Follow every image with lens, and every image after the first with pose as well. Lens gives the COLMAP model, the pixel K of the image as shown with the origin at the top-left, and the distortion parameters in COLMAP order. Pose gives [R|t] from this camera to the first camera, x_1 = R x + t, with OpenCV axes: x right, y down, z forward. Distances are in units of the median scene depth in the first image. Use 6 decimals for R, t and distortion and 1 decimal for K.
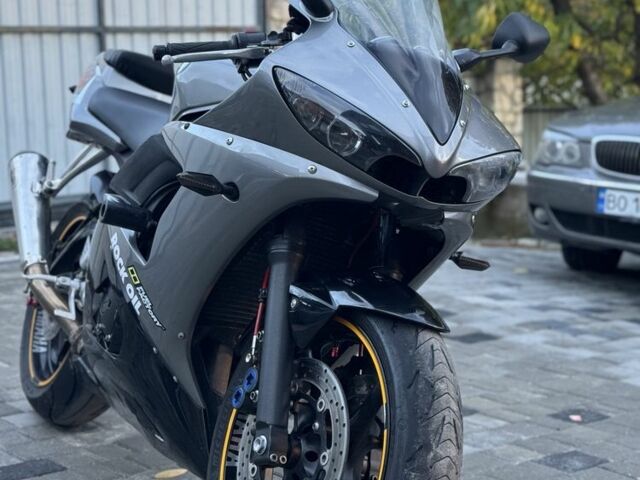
lens RADIAL K [[1136.6, 0, 320.0], [0, 1136.6, 240.0], [0, 0, 1]] dist [0.146101, -0.130672]
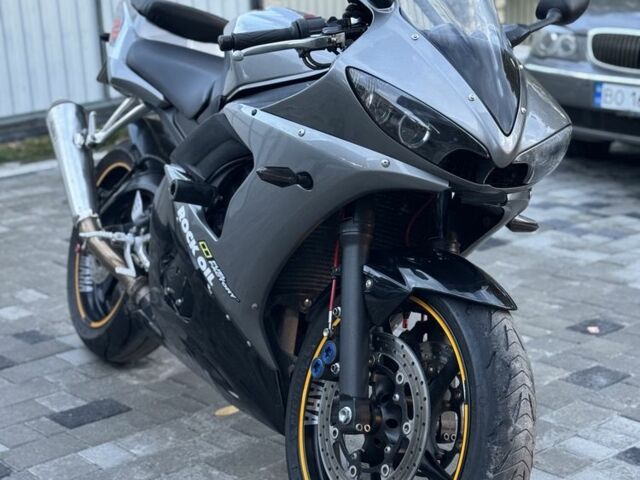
lens RADIAL K [[1136.6, 0, 320.0], [0, 1136.6, 240.0], [0, 0, 1]] dist [0.146101, -0.130672]
pose [[0.998897, -0.039916, 0.024732, -0.081608], [0.036572, 0.991678, 0.123436, -0.104308], [-0.029453, -0.122395, 0.992044, -0.055415]]
